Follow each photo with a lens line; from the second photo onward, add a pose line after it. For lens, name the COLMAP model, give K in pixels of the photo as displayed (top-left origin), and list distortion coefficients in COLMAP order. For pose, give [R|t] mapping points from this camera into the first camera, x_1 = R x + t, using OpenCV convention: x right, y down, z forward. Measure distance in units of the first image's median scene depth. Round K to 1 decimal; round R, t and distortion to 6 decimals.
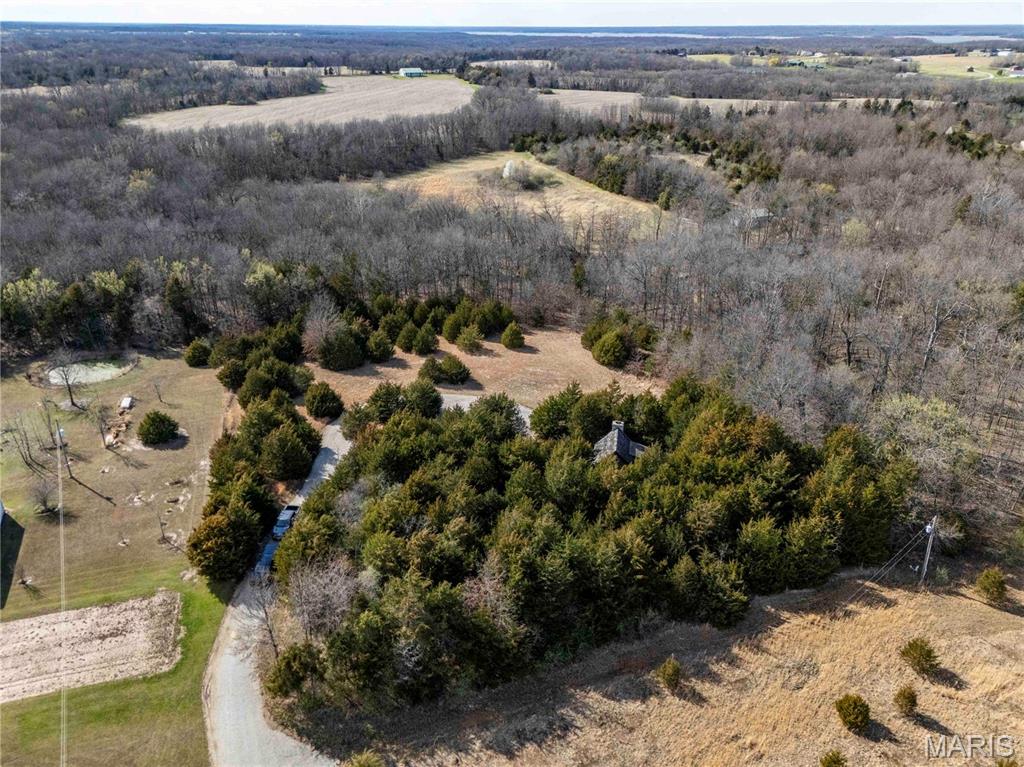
lens RADIAL K [[722.5, 0, 512.0], [0, 722.5, 383.5], [0, 0, 1]] dist [0.051890, -0.037665]
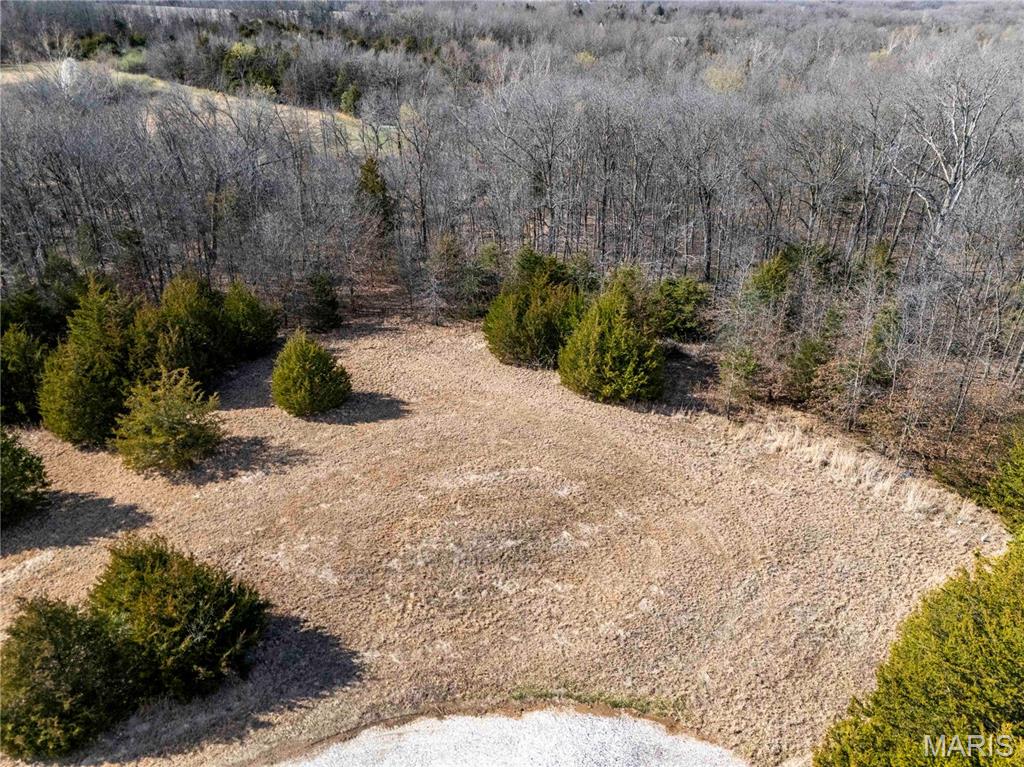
lens RADIAL K [[722.5, 0, 512.0], [0, 722.5, 383.5], [0, 0, 1]] dist [0.051890, -0.037665]
pose [[0.854228, -0.233395, 0.464566, -0.069920], [0.210881, 0.972309, 0.100722, -0.074551], [-0.475209, 0.011929, 0.879792, 0.669979]]
